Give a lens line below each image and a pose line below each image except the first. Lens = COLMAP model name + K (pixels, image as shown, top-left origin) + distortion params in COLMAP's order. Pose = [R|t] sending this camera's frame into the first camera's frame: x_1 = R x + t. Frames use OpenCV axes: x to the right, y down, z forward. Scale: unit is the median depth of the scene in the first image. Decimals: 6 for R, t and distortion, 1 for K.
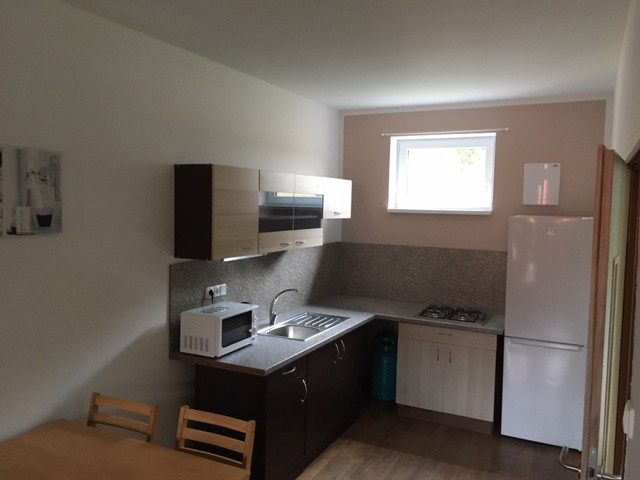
lens RADIAL K [[551.0, 0, 320.0], [0, 551.0, 240.0], [0, 0, 1]] dist [0.030483, -0.010040]
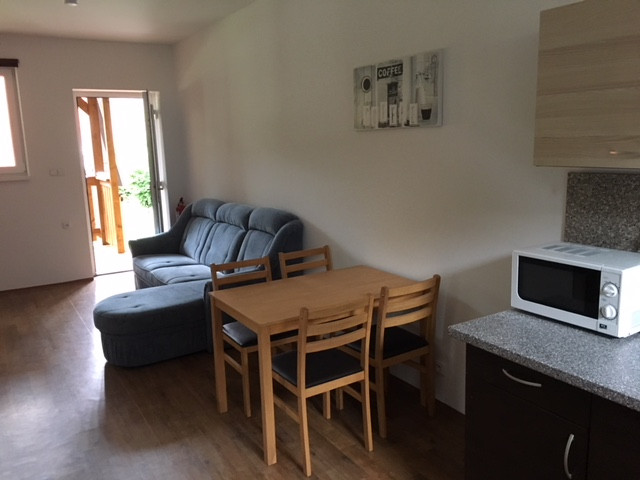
lens RADIAL K [[551.0, 0, 320.0], [0, 551.0, 240.0], [0, 0, 1]] dist [0.030483, -0.010040]
pose [[-0.535809, 0.146505, -0.831532, 0.647457], [-0.038059, 0.979640, 0.197123, 0.004082], [0.843481, 0.137268, -0.519324, 1.470124]]
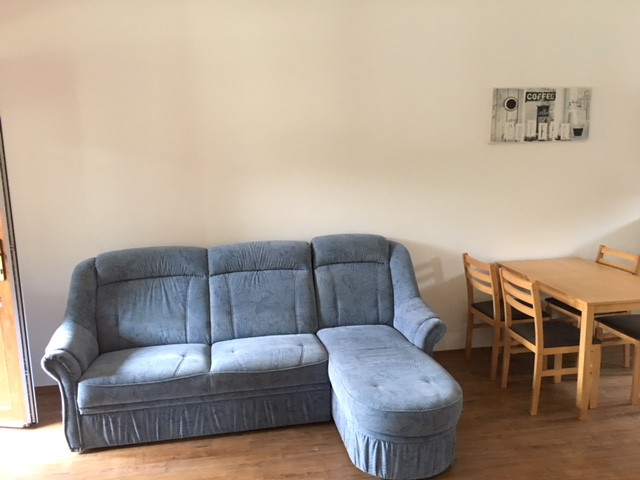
lens RADIAL K [[551.0, 0, 320.0], [0, 551.0, 240.0], [0, 0, 1]] dist [0.030483, -0.010040]
pose [[0.594248, 0.109636, -0.796775, 0.384453], [-0.020947, 0.992439, 0.120936, 0.098688], [0.804009, -0.055176, 0.592051, -0.586191]]
